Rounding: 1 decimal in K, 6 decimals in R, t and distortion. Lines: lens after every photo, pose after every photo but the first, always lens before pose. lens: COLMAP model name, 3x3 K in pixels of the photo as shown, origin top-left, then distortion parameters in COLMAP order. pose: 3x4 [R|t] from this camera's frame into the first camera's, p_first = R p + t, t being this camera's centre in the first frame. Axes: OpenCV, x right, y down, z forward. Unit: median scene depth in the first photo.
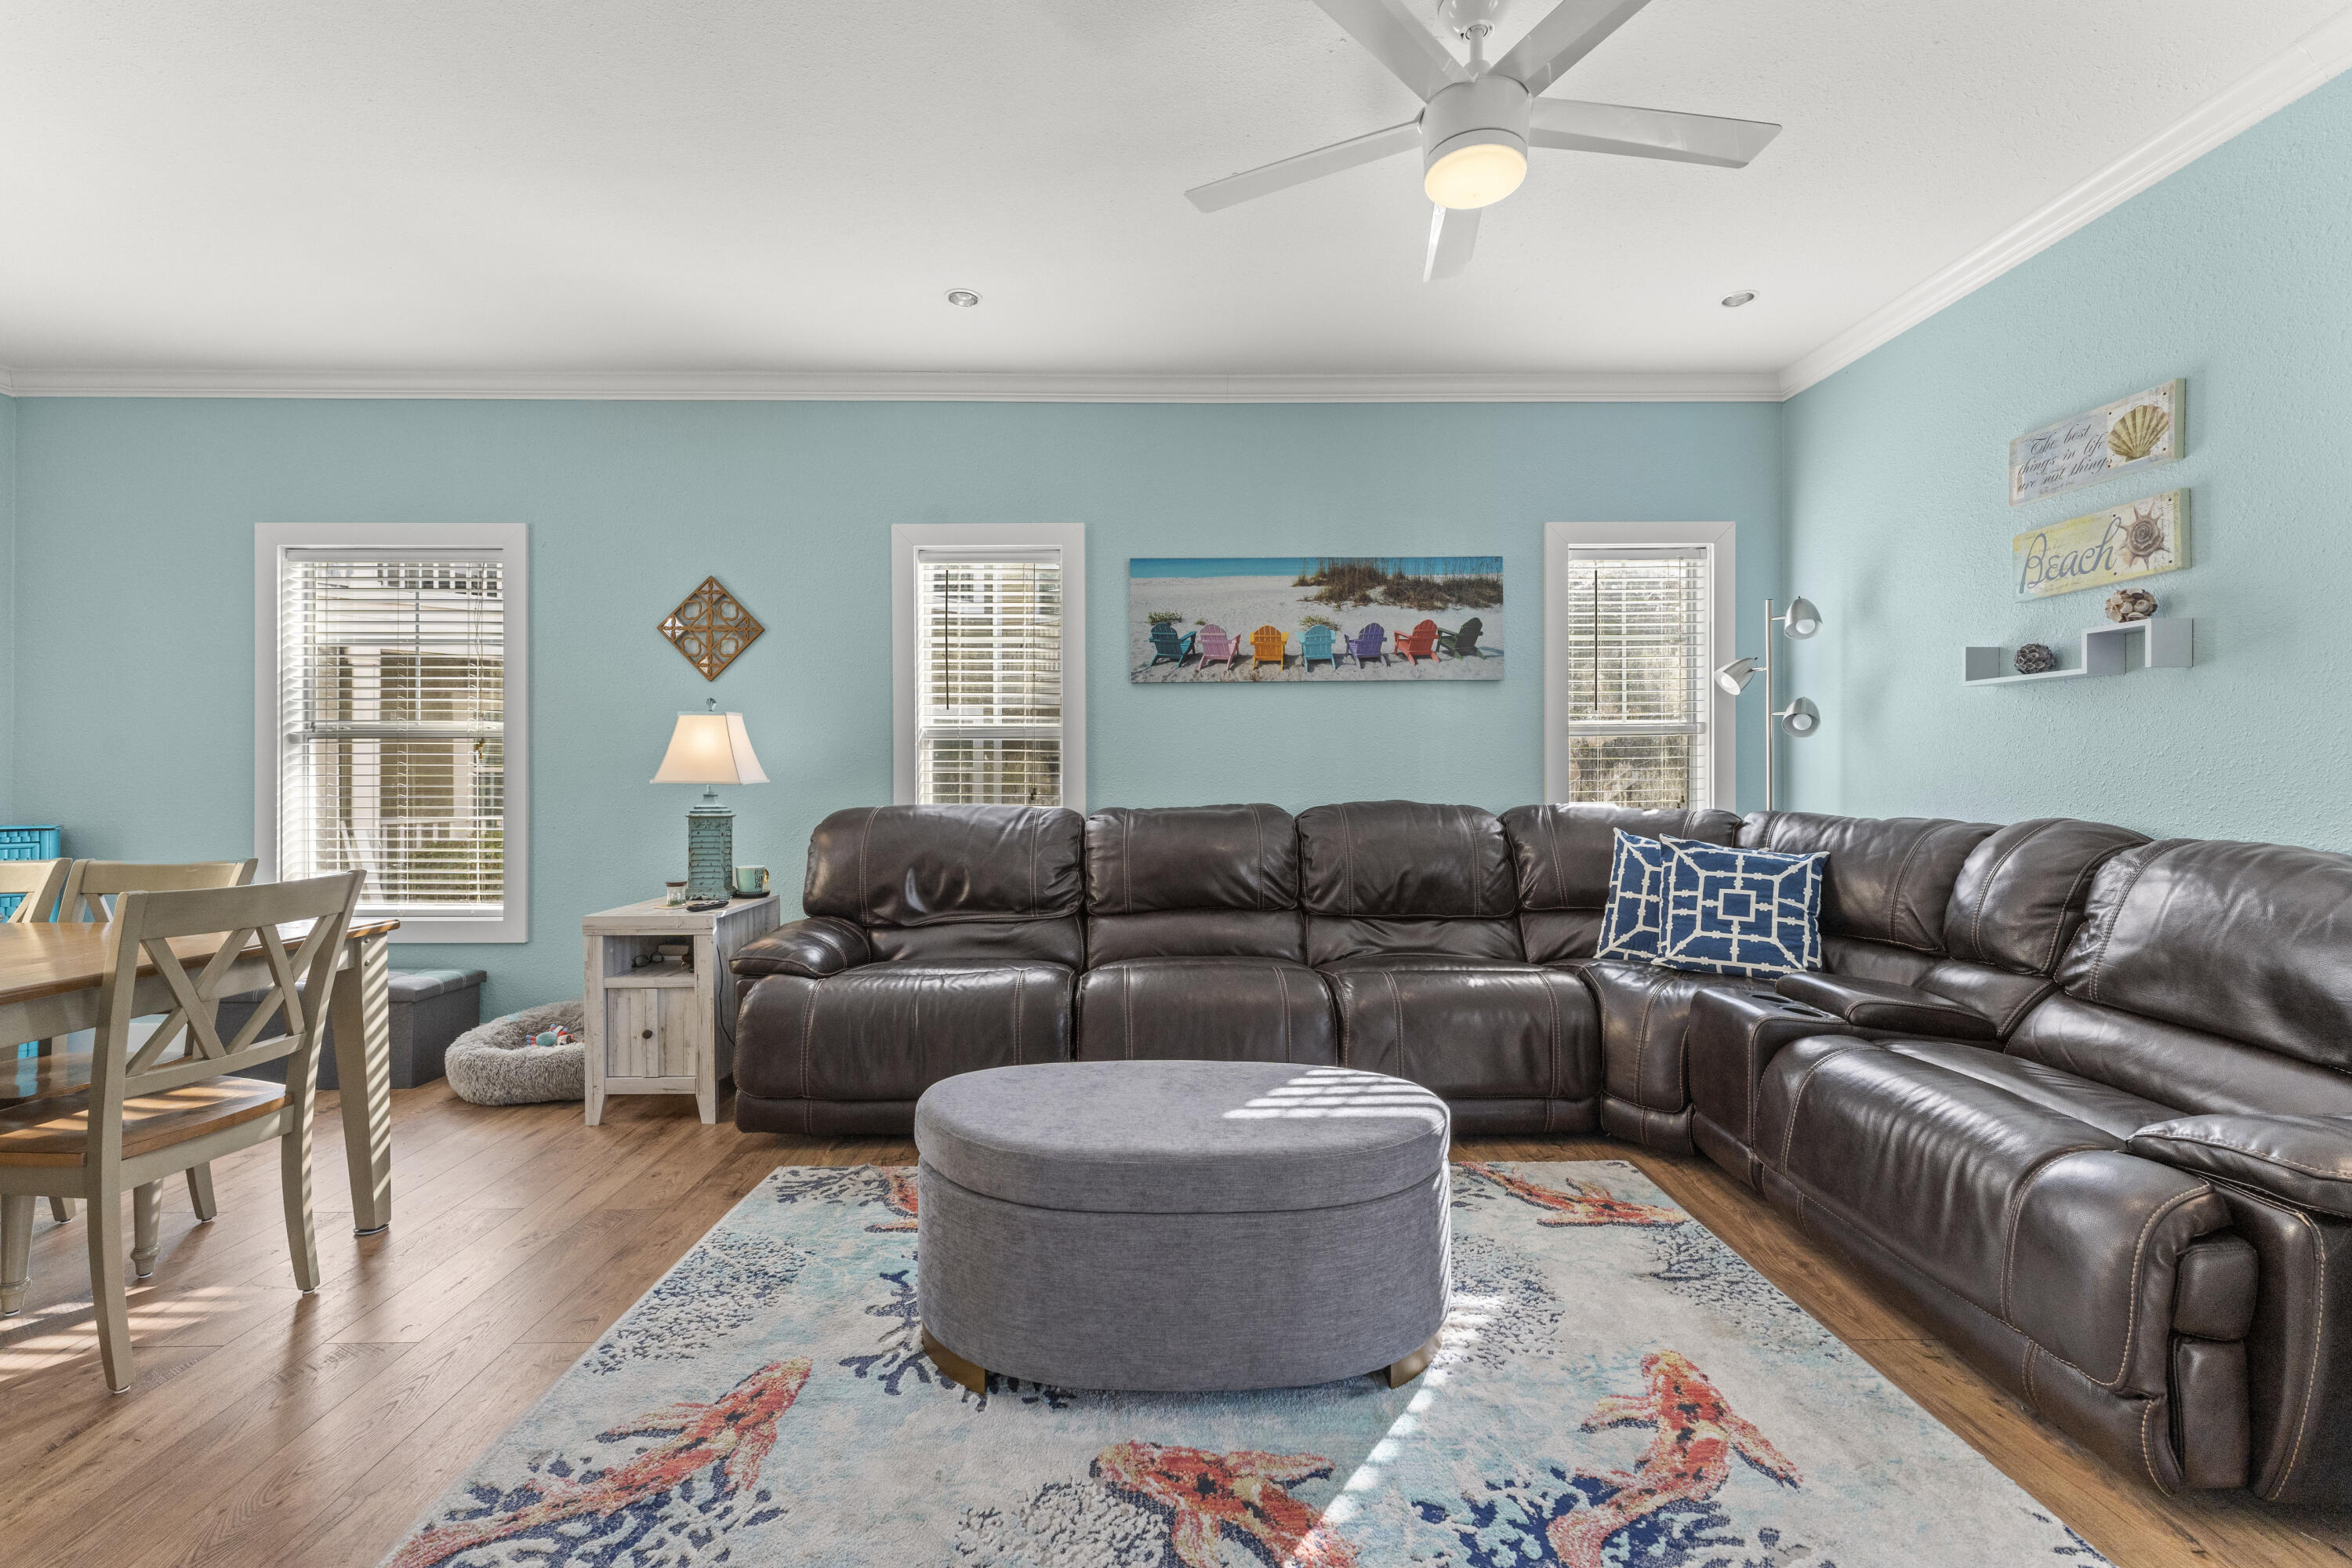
lens RADIAL K [[983.4, 0, 1172.7], [0, 983.4, 769.9], [0, 0, 1]] dist [-0.004076, -0.000224]
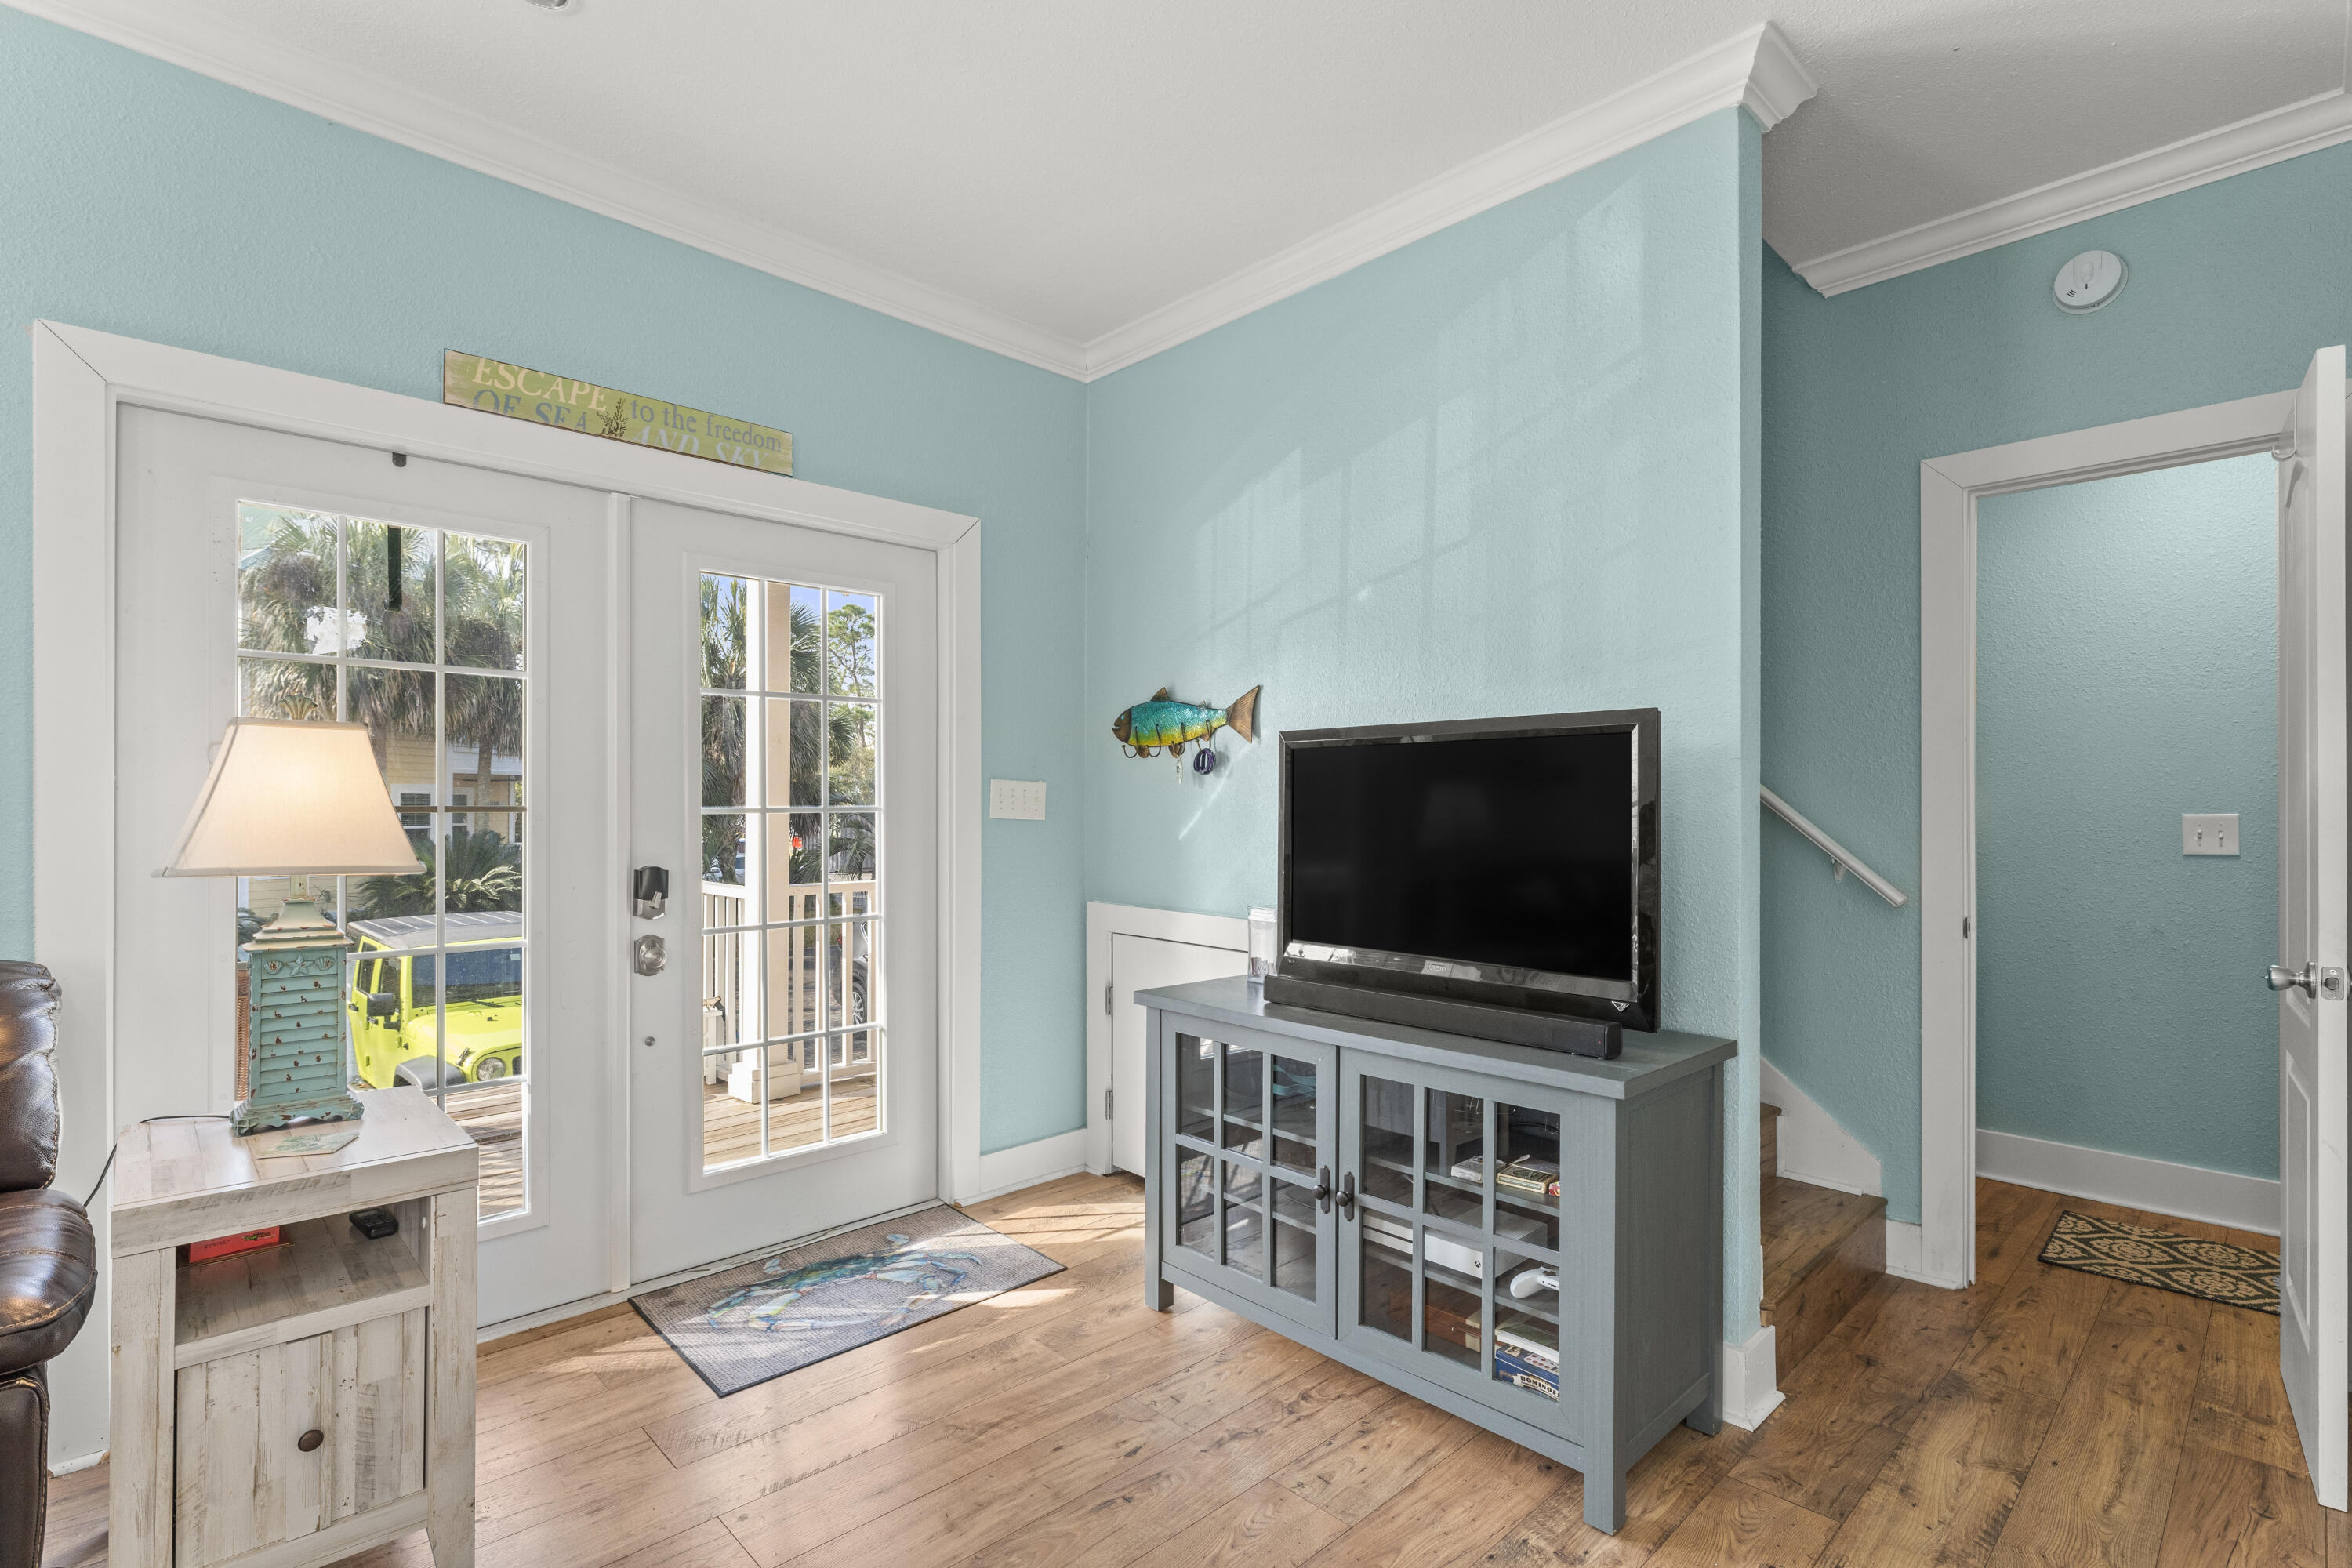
lens RADIAL K [[1094.4, 0, 1175.0], [0, 1094.4, 798.9], [0, 0, 1]] dist [-0.002255, -0.000550]
pose [[-0.683465, 0.003680, 0.729974, -0.107007], [-0.003327, 0.999961, -0.008156, -0.022819], [-0.729975, -0.008003, -0.683427, 0.422631]]
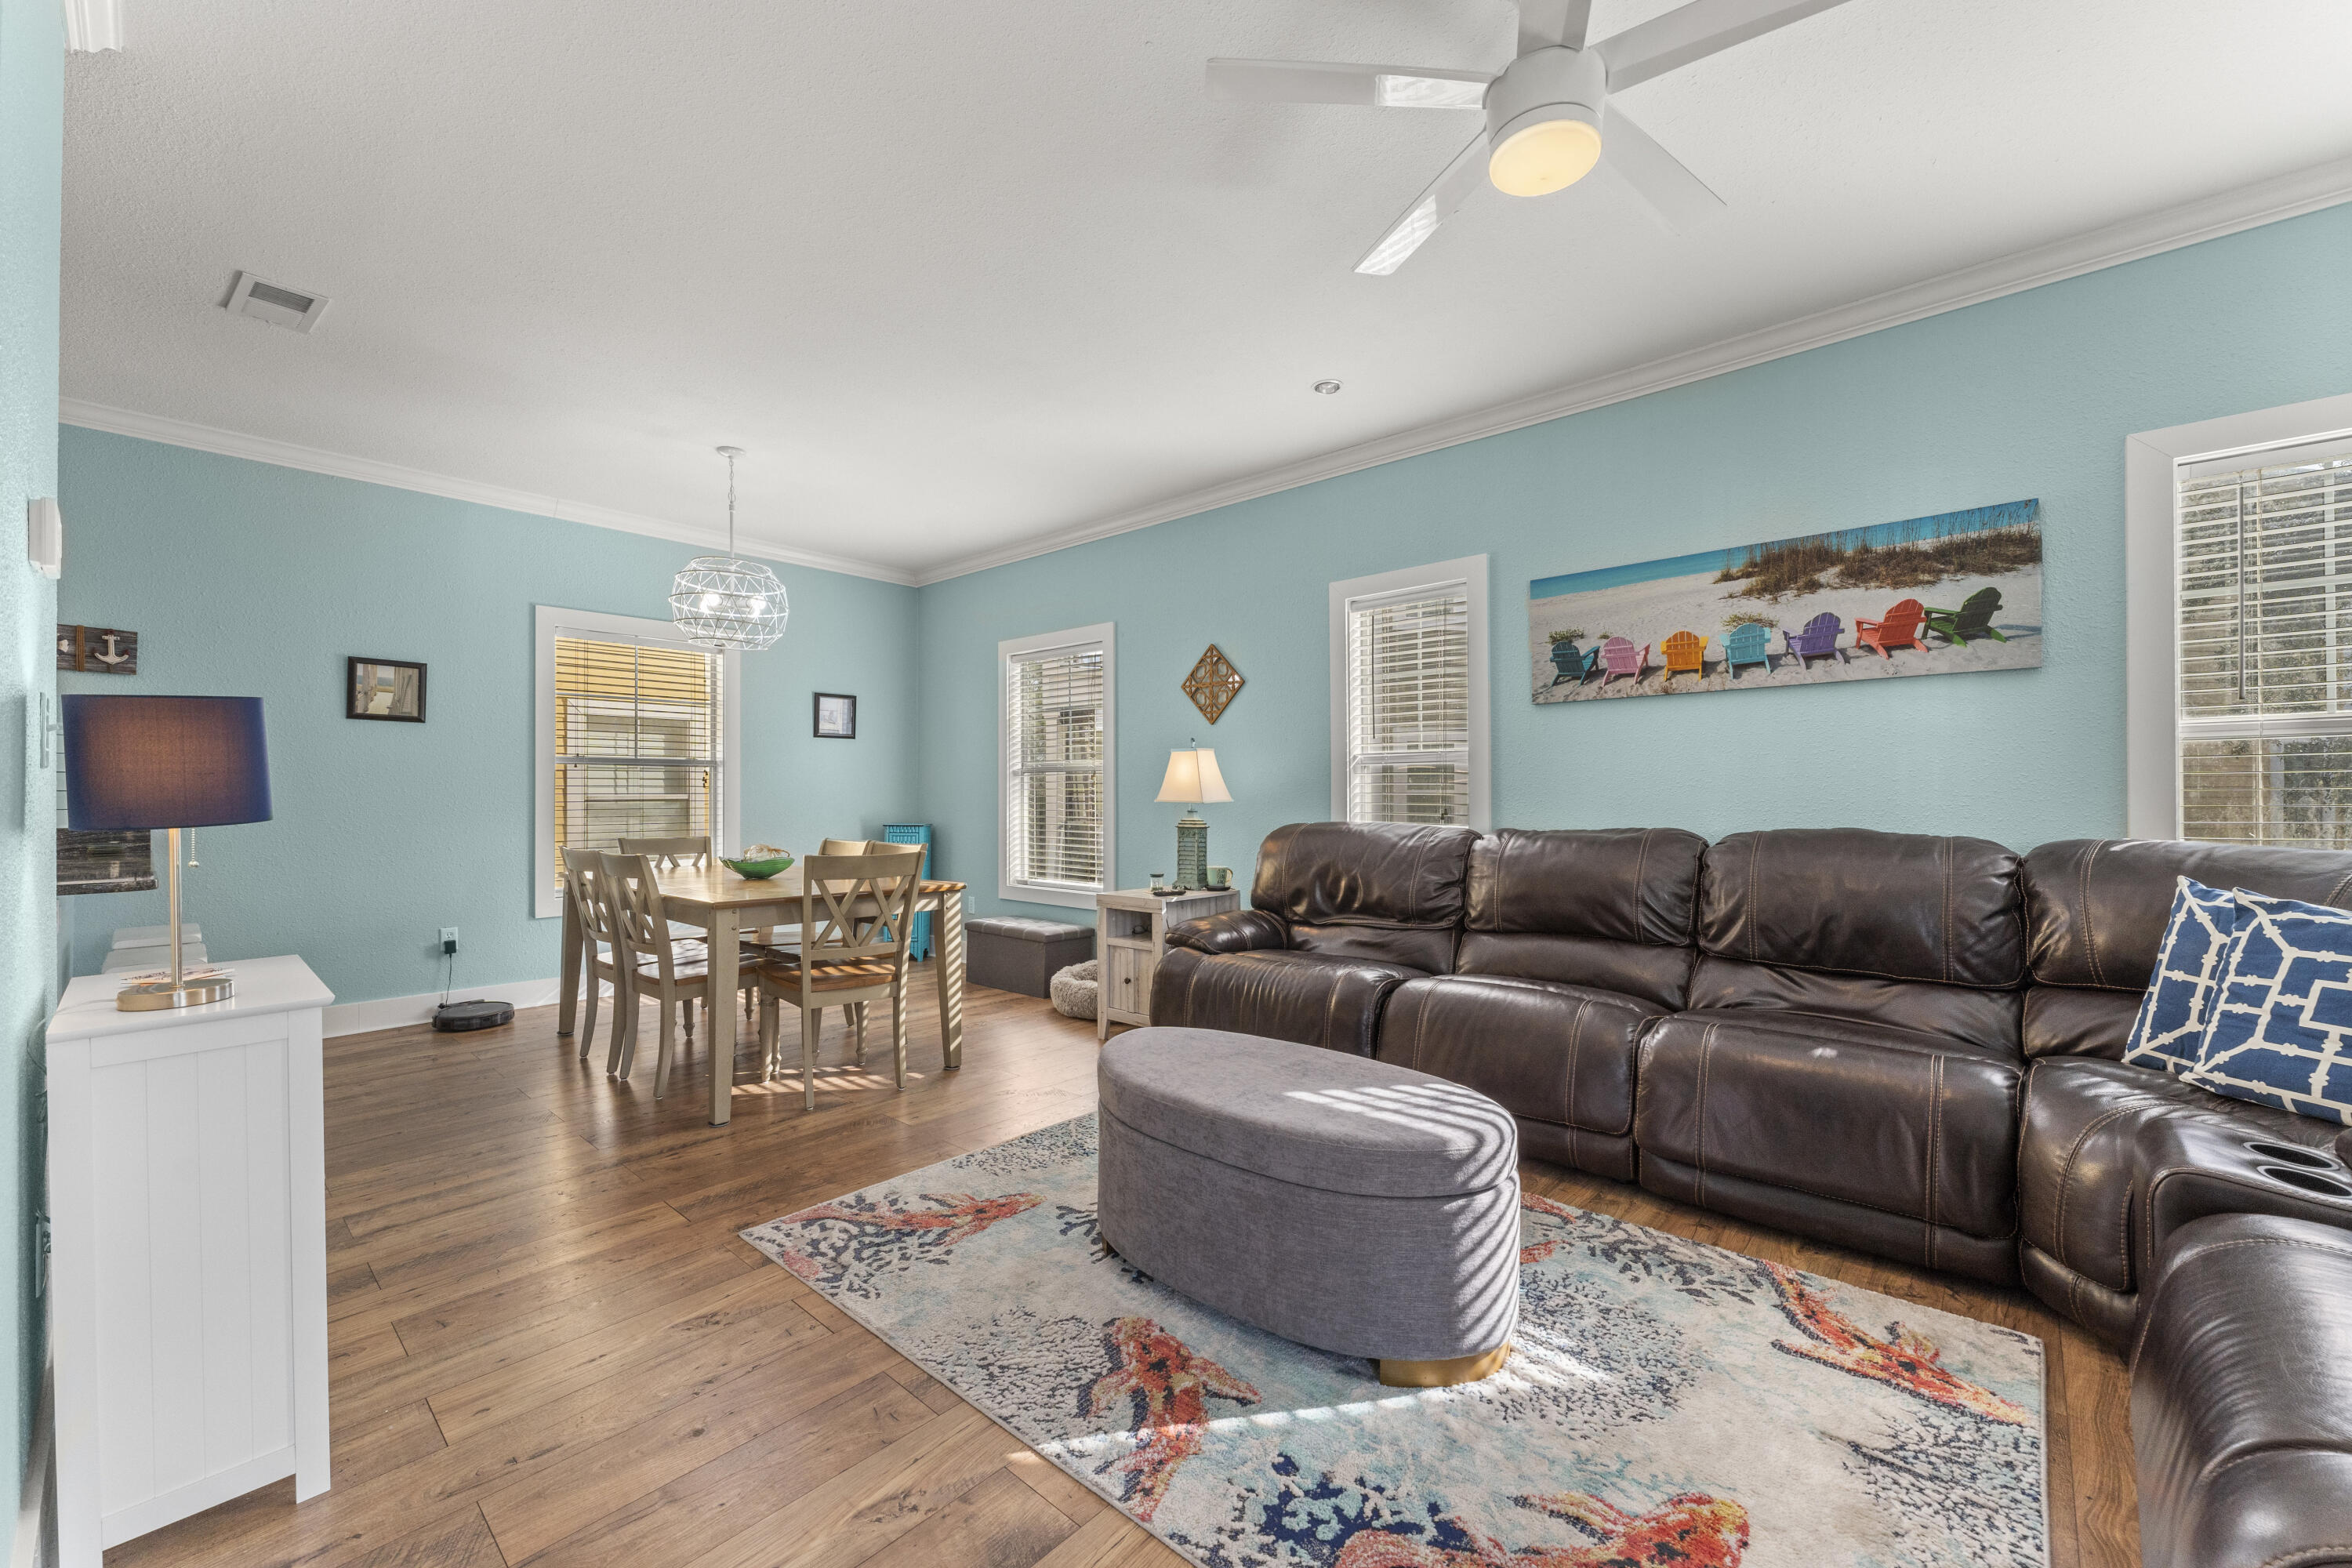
lens RADIAL K [[932.4, 0, 1175.5], [0, 932.4, 788.5], [0, 0, 1]] dist [0.001789, -0.000673]
pose [[0.734802, -0.004329, -0.678268, 0.428785], [0.001520, 0.999988, -0.004737, 0.001289], [0.678280, 0.002450, 0.734800, 0.070956]]
